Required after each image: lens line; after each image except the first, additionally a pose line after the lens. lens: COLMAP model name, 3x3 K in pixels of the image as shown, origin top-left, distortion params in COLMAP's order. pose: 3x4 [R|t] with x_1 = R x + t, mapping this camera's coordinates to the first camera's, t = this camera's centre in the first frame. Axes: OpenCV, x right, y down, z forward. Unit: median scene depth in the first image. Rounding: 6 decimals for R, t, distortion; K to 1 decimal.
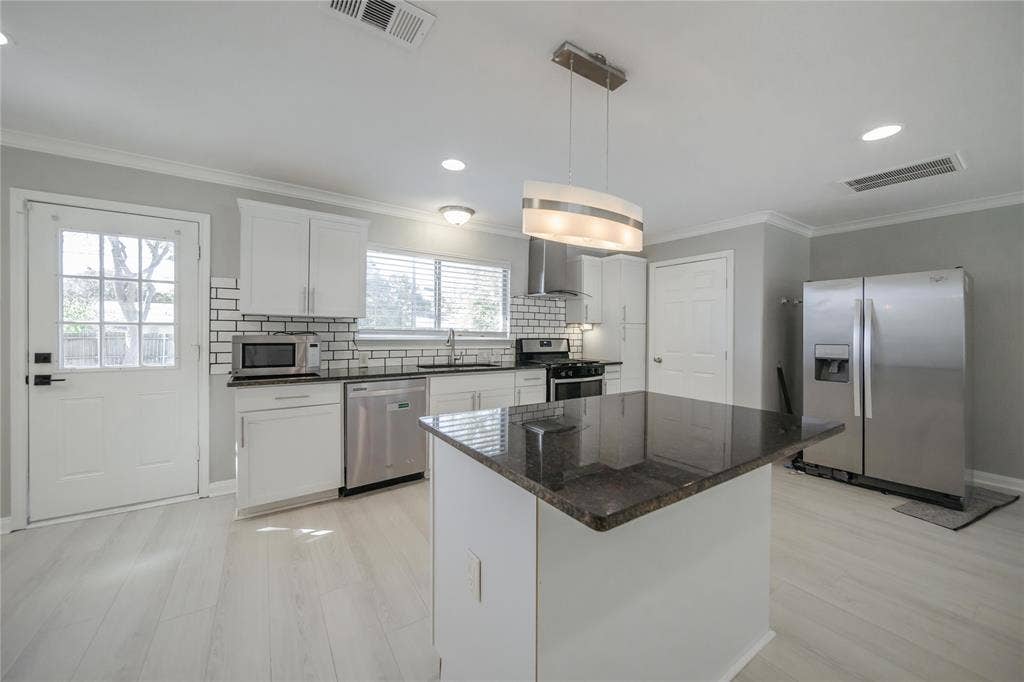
lens RADIAL K [[363.4, 0, 513.0], [0, 363.4, 334.5], [0, 0, 1]] dist [-0.003335, -0.000359]
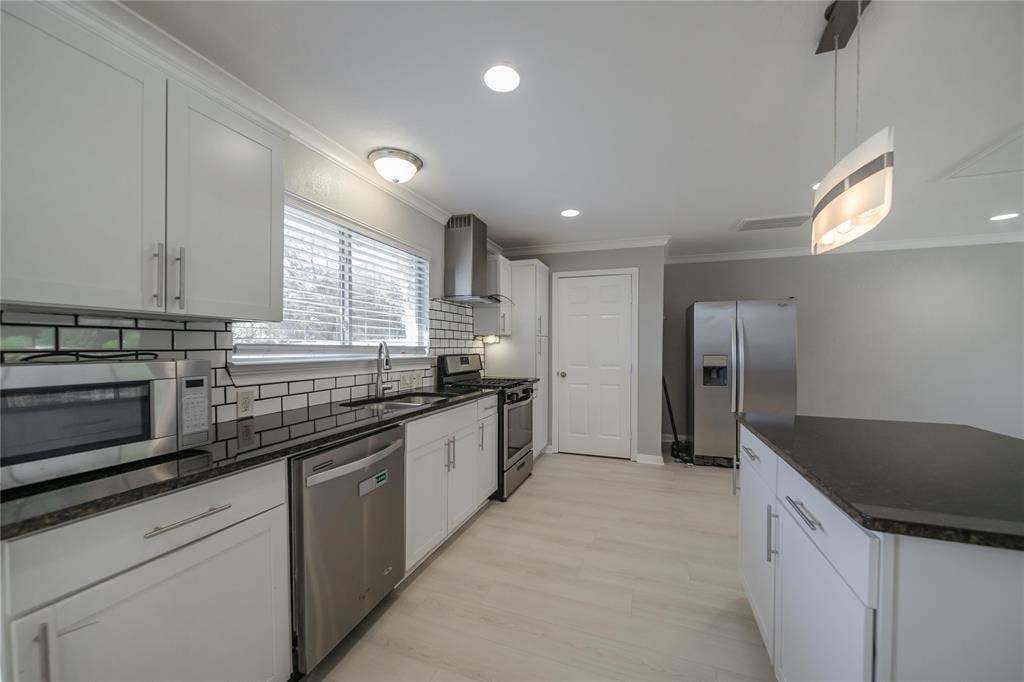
lens RADIAL K [[379.5, 0, 497.5], [0, 379.5, 354.7], [0, 0, 1]] dist [-0.000418, -0.000101]
pose [[0.822349, -0.020637, 0.568609, -0.391621], [0.009421, 0.999699, 0.022658, -0.007396], [-0.568906, -0.013276, 0.822296, 0.330166]]
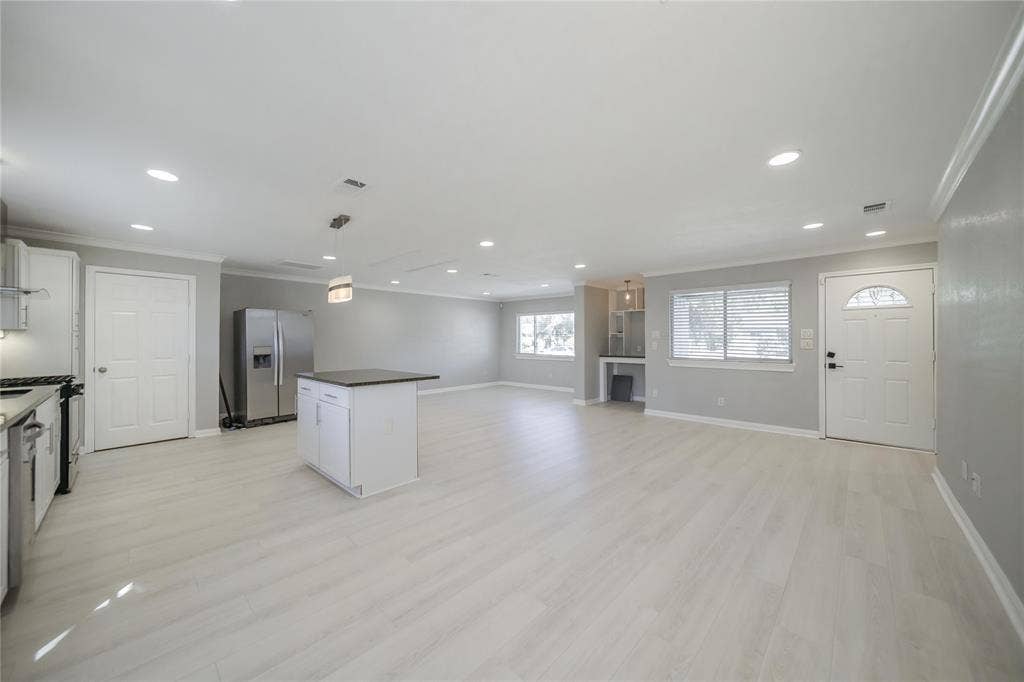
lens RADIAL K [[367.8, 0, 516.9], [0, 367.8, 337.3], [0, 0, 1]] dist [0.008758, -0.000003]
pose [[-0.235868, -0.004622, 0.971774, -0.994945], [0.005669, 0.999965, 0.006132, -0.018051], [-0.971769, 0.006955, -0.235834, 0.209909]]
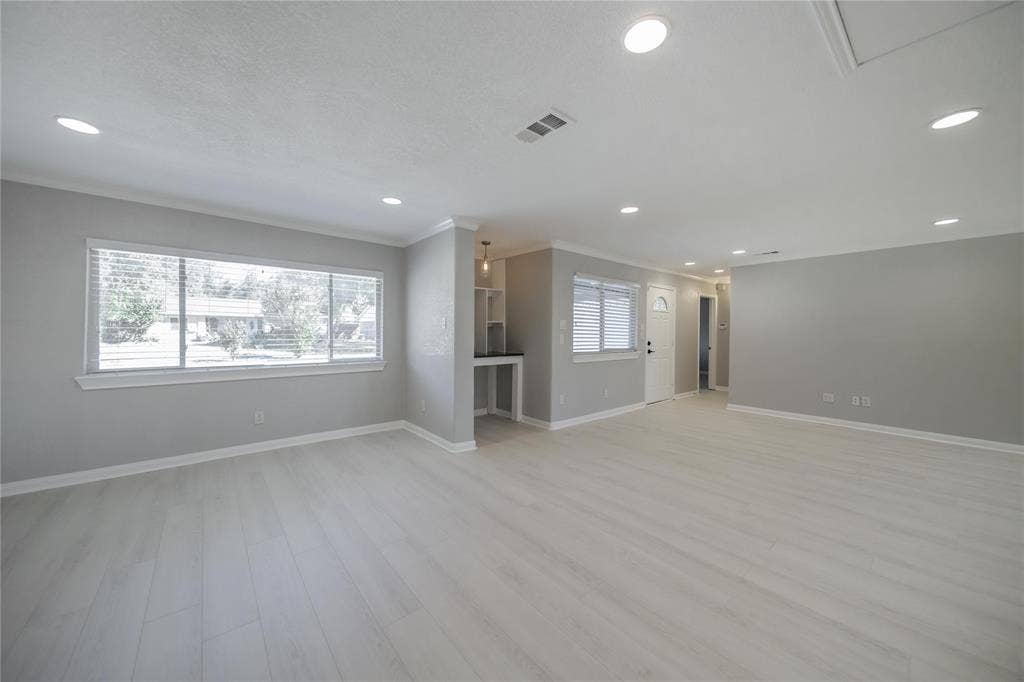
lens RADIAL K [[363.4, 0, 513.0], [0, 363.4, 334.5], [0, 0, 1]] dist [-0.003335, -0.000359]
pose [[-0.993726, -0.018777, -0.110252, 0.913759], [-0.020456, 0.999691, 0.014121, 0.004543], [0.109953, 0.016288, -0.993803, 0.486313]]
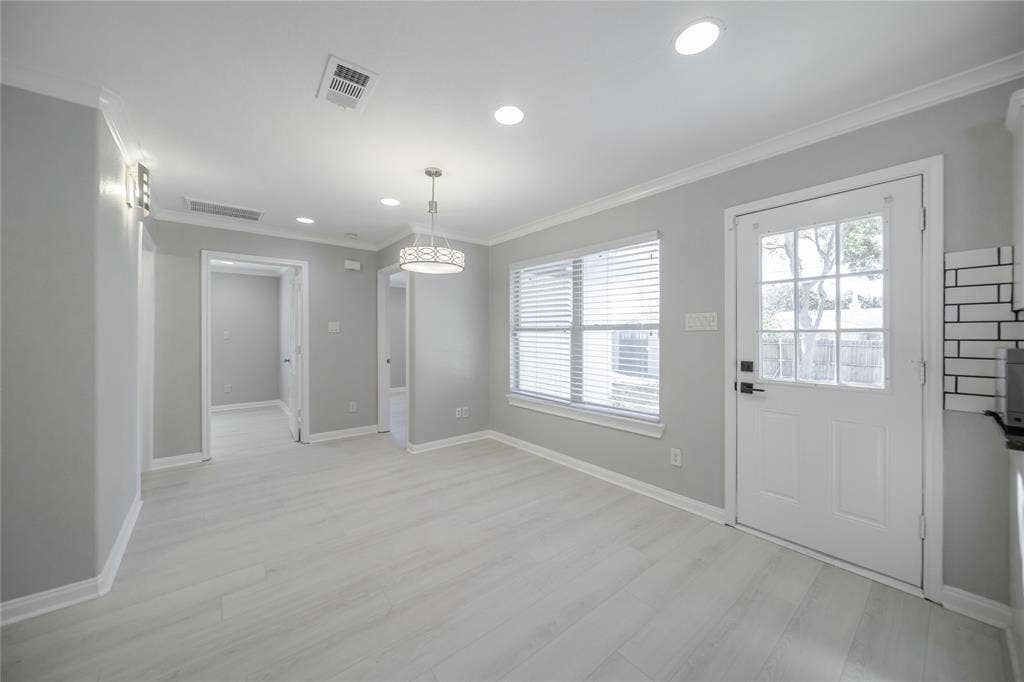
lens RADIAL K [[363.4, 0, 513.0], [0, 363.4, 334.5], [0, 0, 1]] dist [-0.003335, -0.000359]
pose [[0.106388, -0.011568, -0.994257, -0.222945], [-0.005094, 0.999913, -0.012179, -0.005641], [0.994312, 0.006361, 0.106319, 0.147557]]
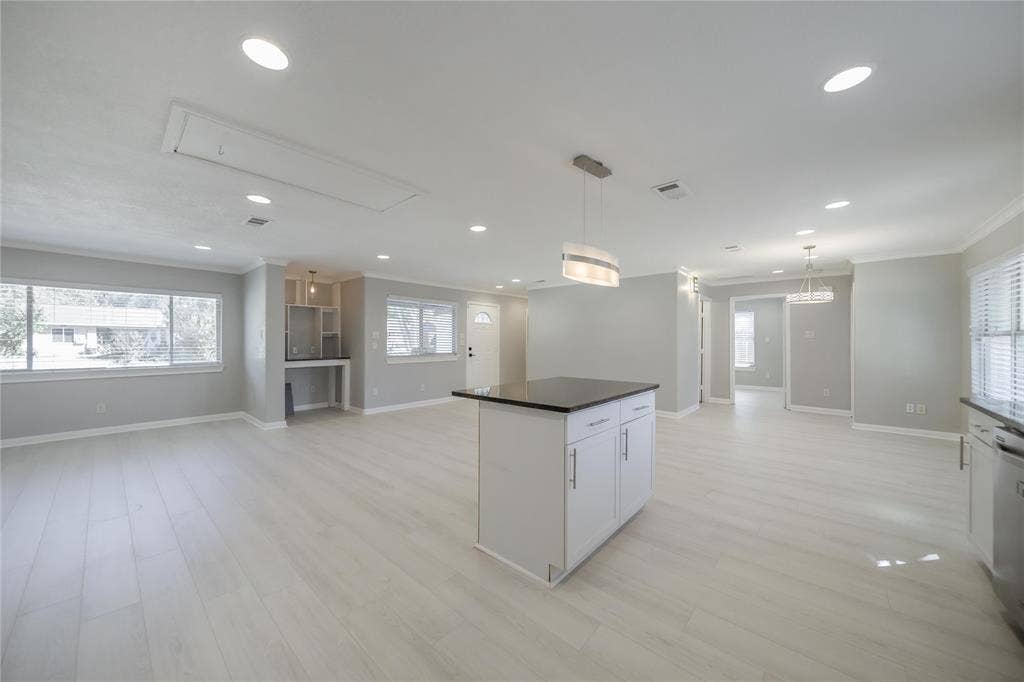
lens RADIAL K [[360.7, 0, 506.5], [0, 360.7, 336.8], [0, 0, 1]] dist [-0.003071, -0.000364]
pose [[-0.969459, -0.014000, -0.244852, 0.383477], [-0.012706, 0.999896, -0.006864, -0.002393], [0.244922, -0.003543, -0.969536, 1.040829]]
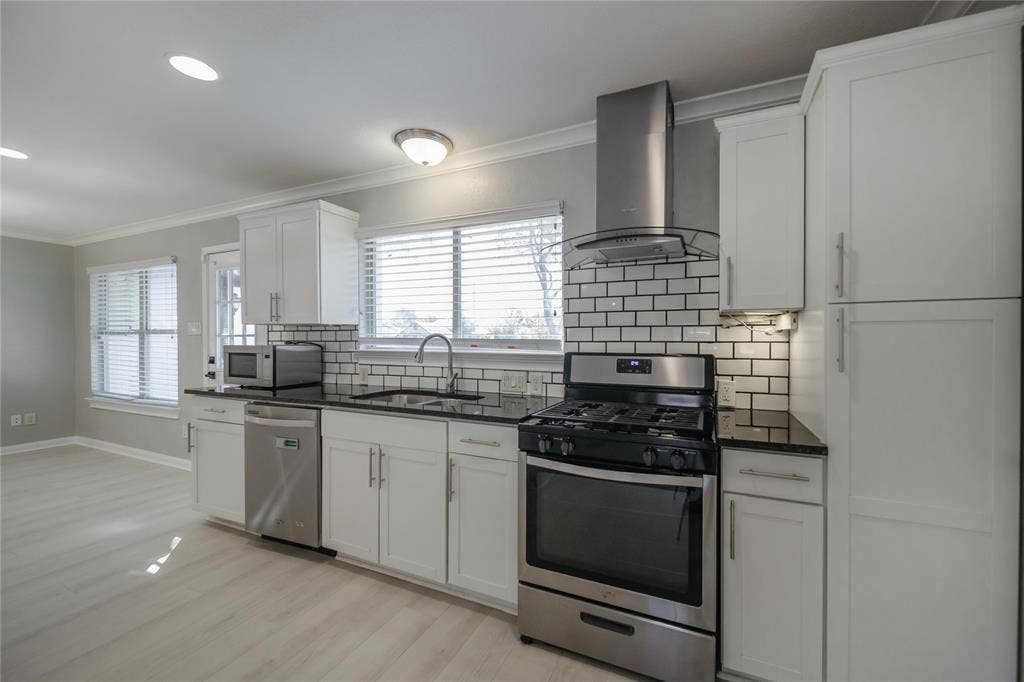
lens RADIAL K [[394.0, 0, 553.4], [0, 394.0, 342.2], [0, 0, 1]] dist [-0.000399, -0.002067]
pose [[0.561306, -0.002466, -0.827605, 0.507247], [-0.000229, 0.999995, -0.003135, -0.001655], [0.827608, 0.001949, 0.561302, 0.796398]]
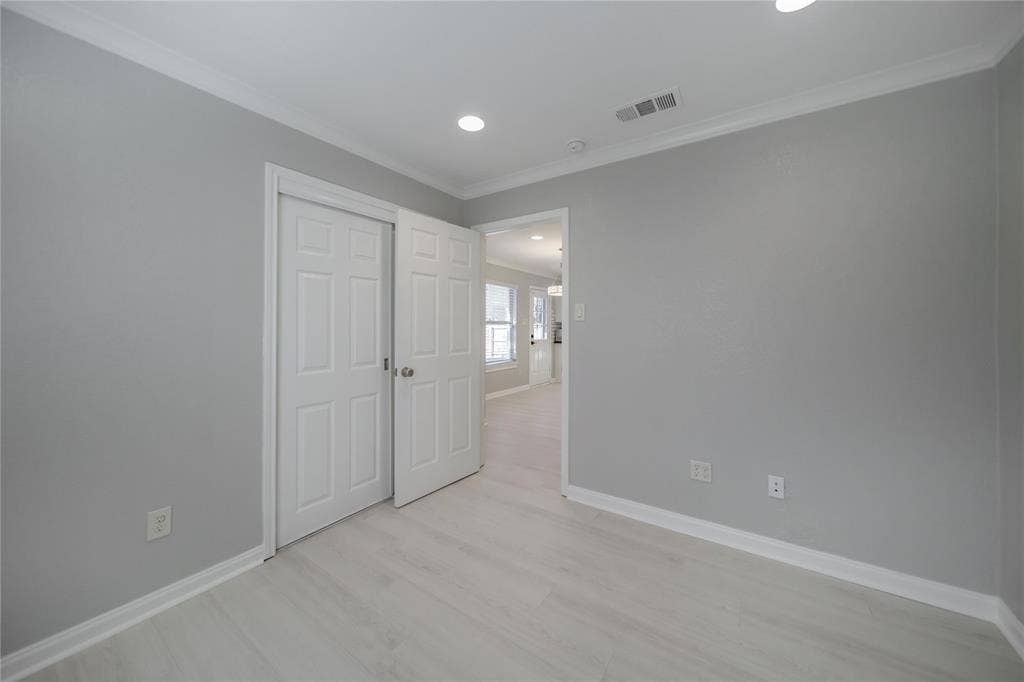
lens RADIAL K [[363.4, 0, 513.0], [0, 363.4, 334.5], [0, 0, 1]] dist [-0.003335, -0.000359]
pose [[0.934005, -0.013165, 0.357017, -1.689035], [0.011471, 0.999911, 0.006860, 0.015610], [-0.357075, -0.002312, 0.934073, -1.295925]]
